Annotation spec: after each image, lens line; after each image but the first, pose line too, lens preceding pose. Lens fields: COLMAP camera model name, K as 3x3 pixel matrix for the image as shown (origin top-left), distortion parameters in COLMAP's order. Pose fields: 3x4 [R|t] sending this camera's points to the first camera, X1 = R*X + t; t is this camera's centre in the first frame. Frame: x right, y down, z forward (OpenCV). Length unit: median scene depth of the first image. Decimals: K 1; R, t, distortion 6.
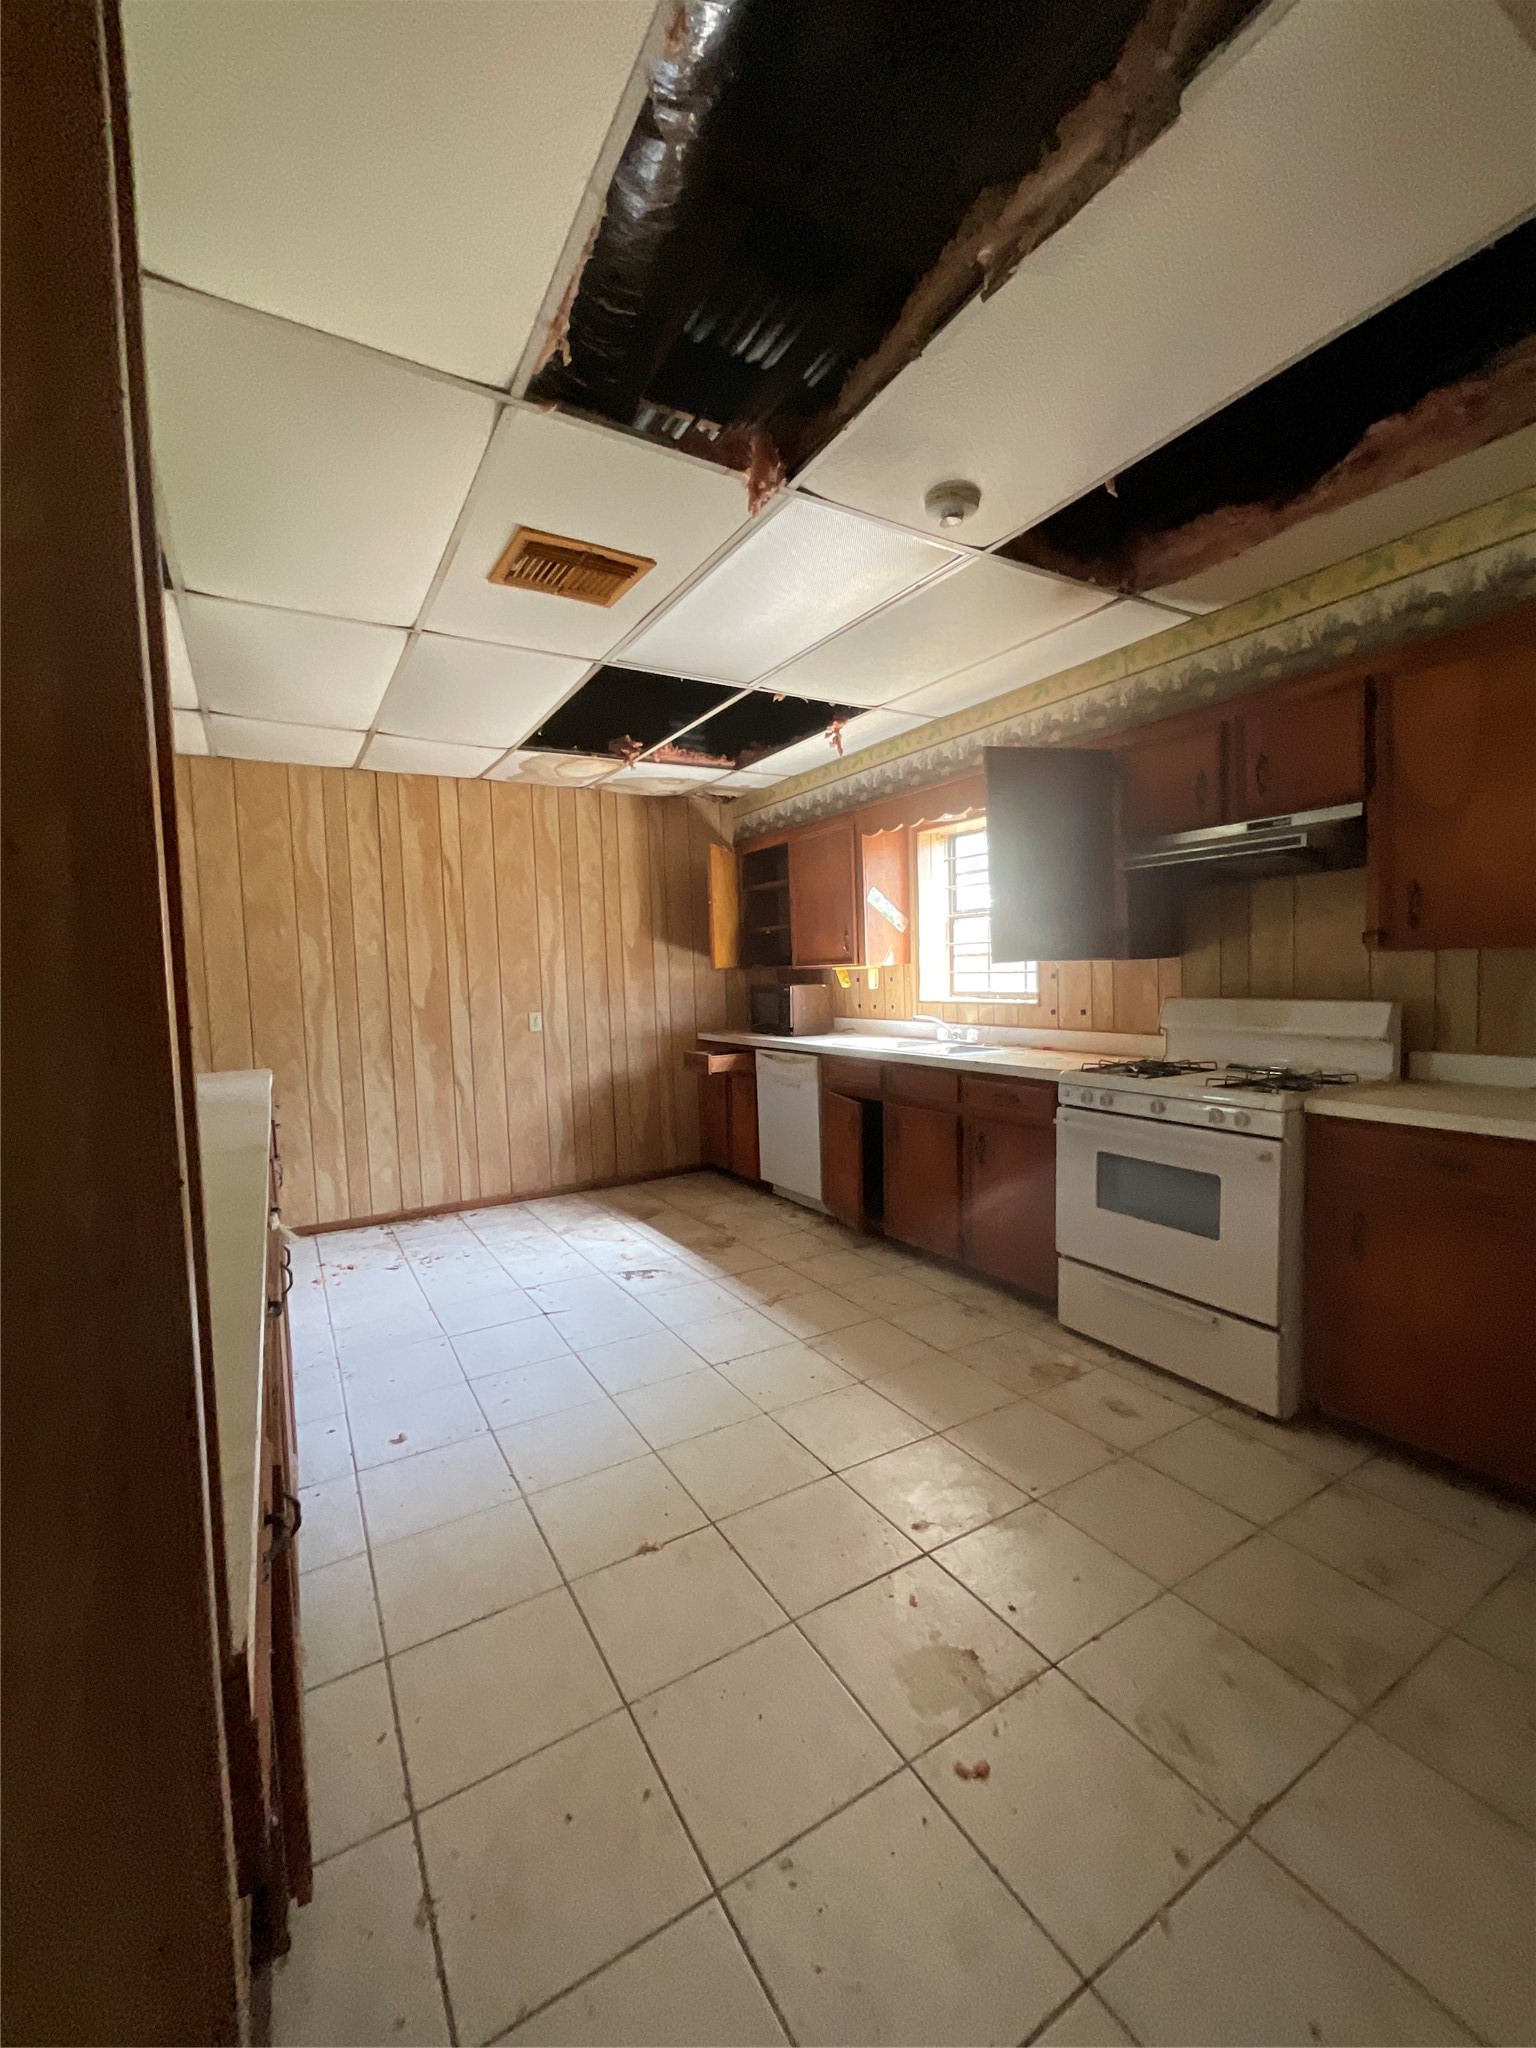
lens RADIAL K [[833.0, 0, 768.0], [0, 833.0, 1024.0], [0, 0, 1]] dist [-0.007934, 0.006914]
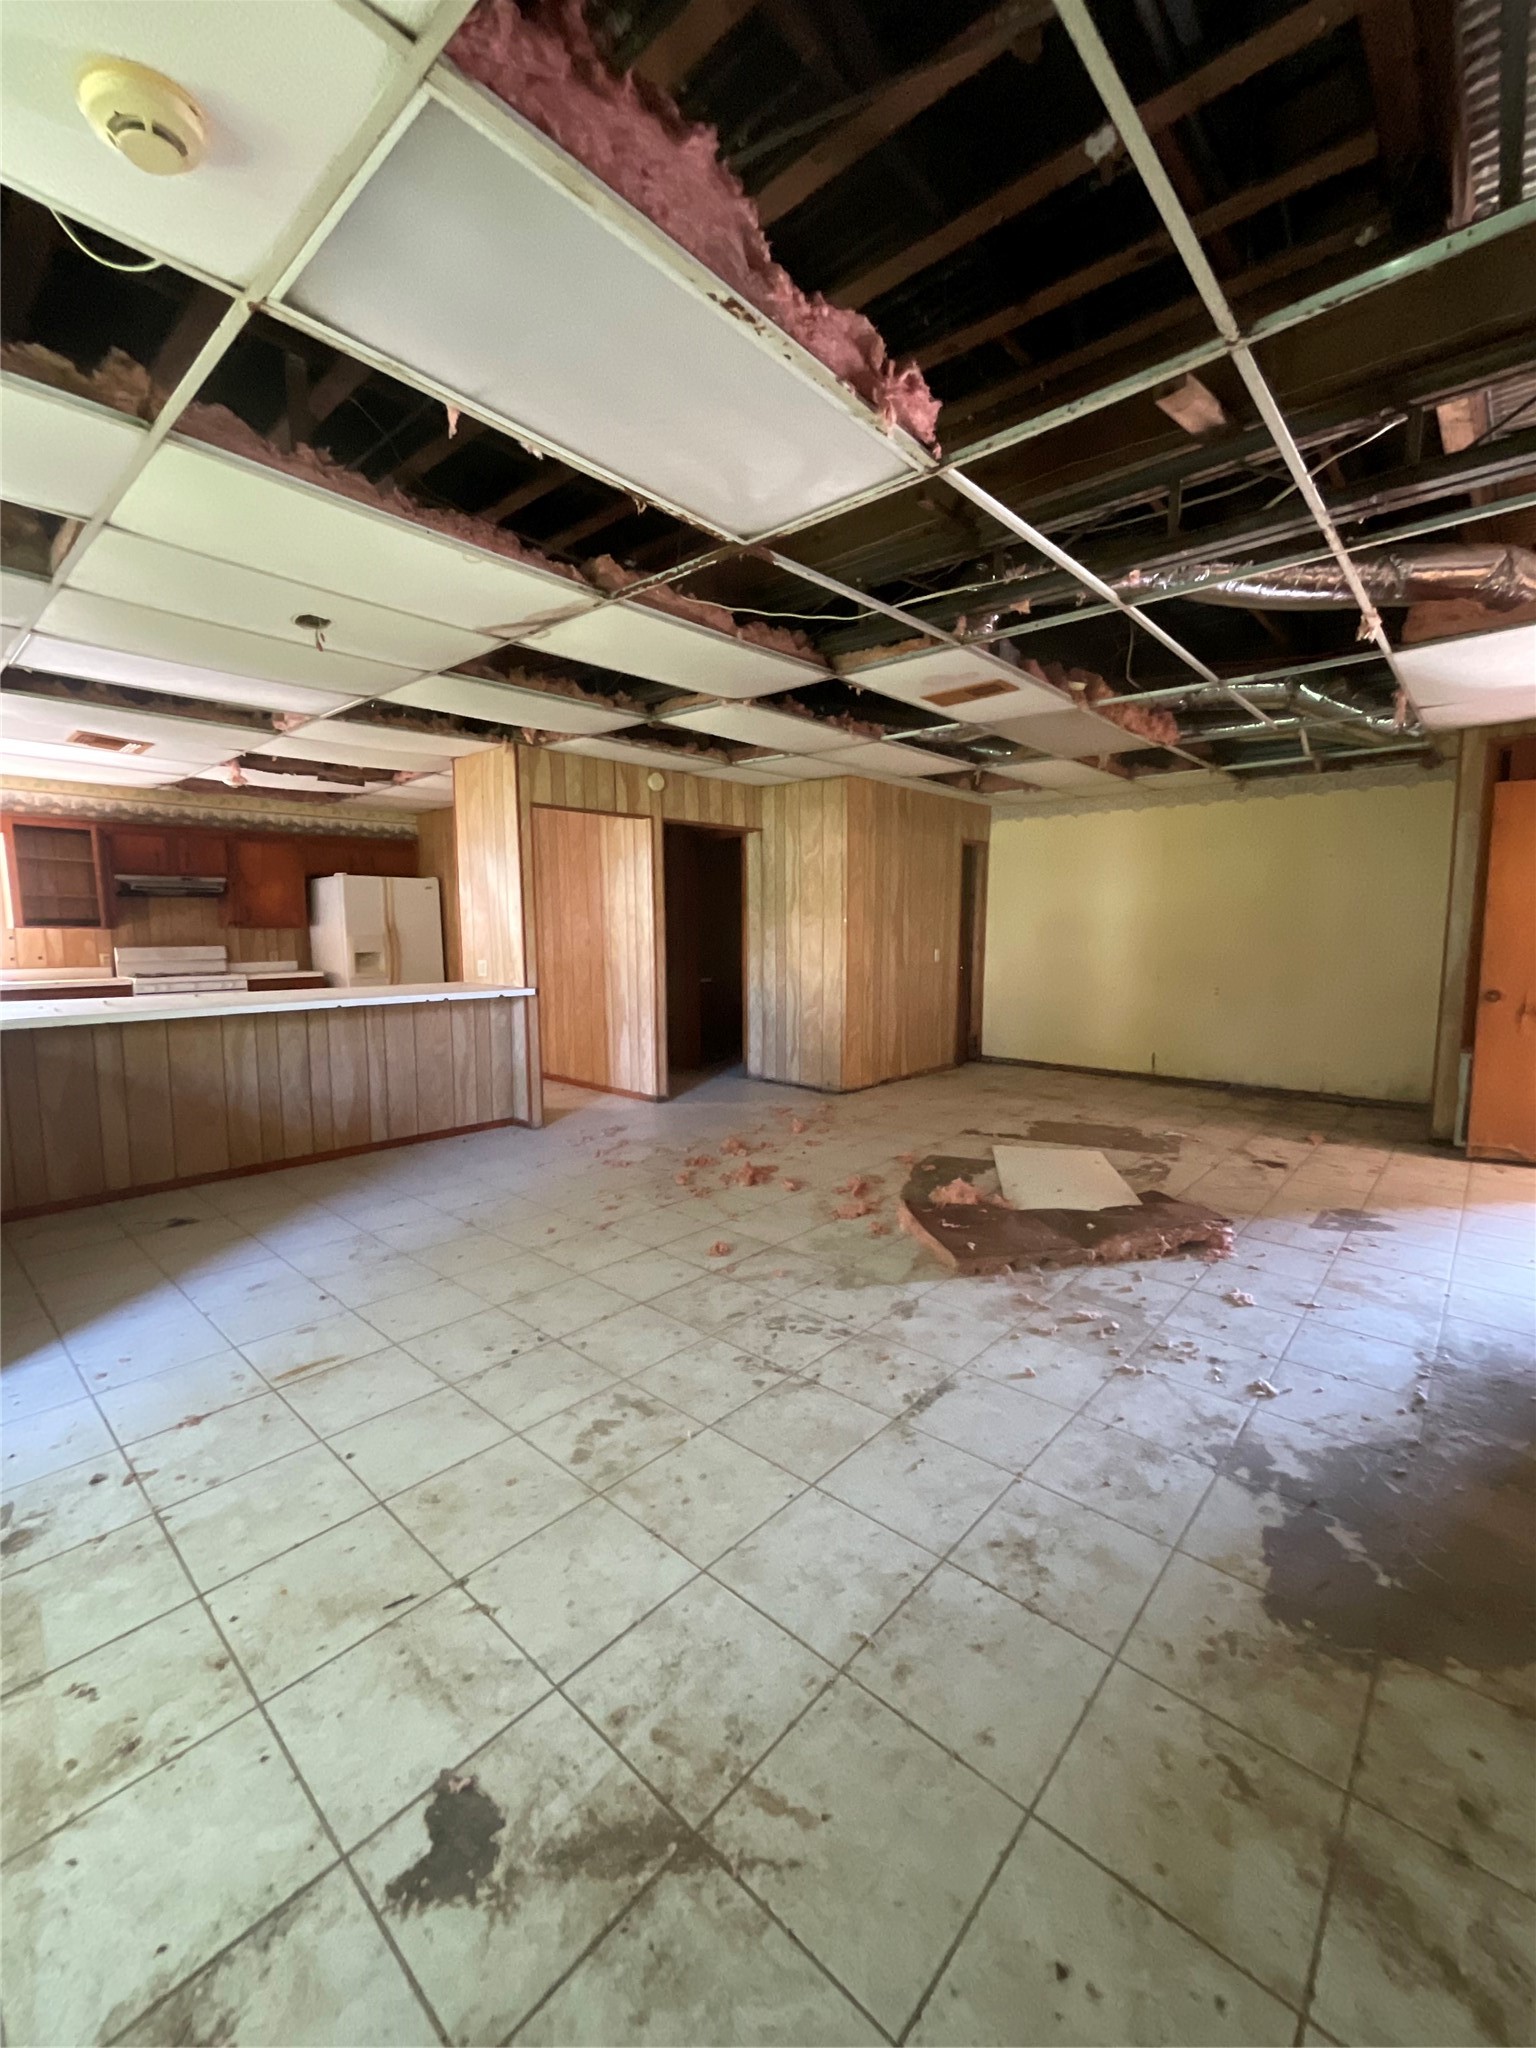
lens RADIAL K [[833.3, 0, 770.7], [0, 833.3, 1020.5], [0, 0, 1]] dist [-0.000905, 0.000856]
pose [[-0.295309, -0.077436, 0.952258, -2.322841], [0.076036, 0.991644, 0.104219, 0.066568], [-0.952371, 0.103183, -0.286954, 0.040960]]
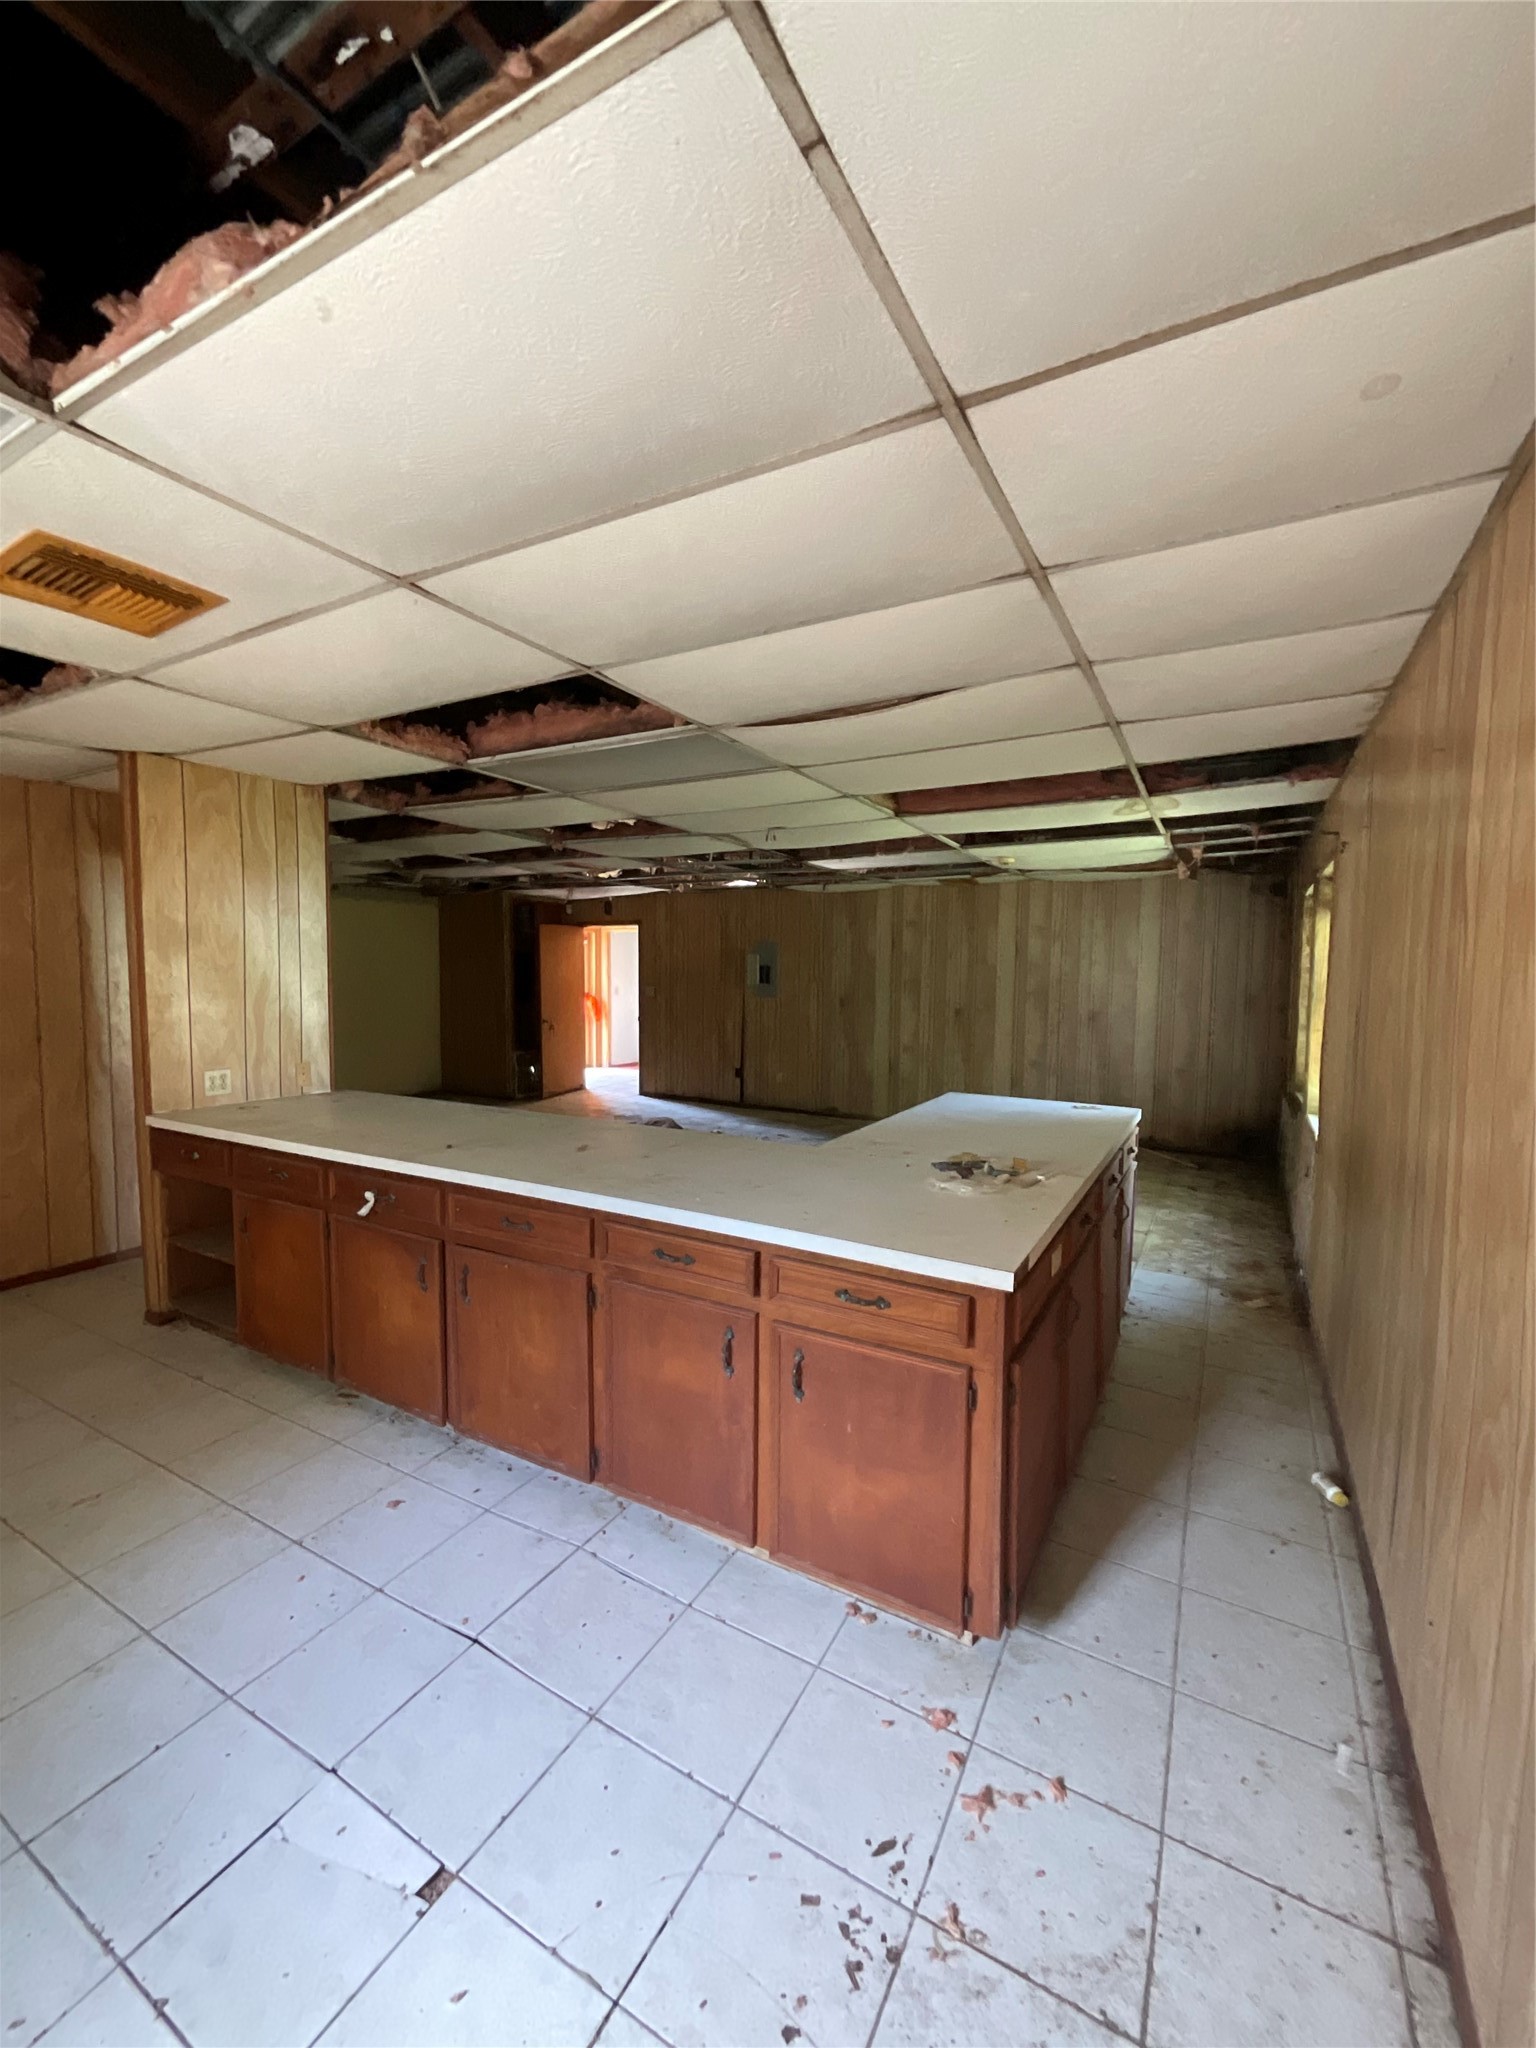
lens RADIAL K [[830.0, 0, 770.6], [0, 830.0, 1027.7], [0, 0, 1]] dist [-0.000281, 0.000207]
pose [[-0.871167, 0.052976, -0.488121, -0.316097], [-0.019553, 0.989630, 0.142302, -0.196218], [0.490598, 0.133513, -0.861097, 1.688734]]
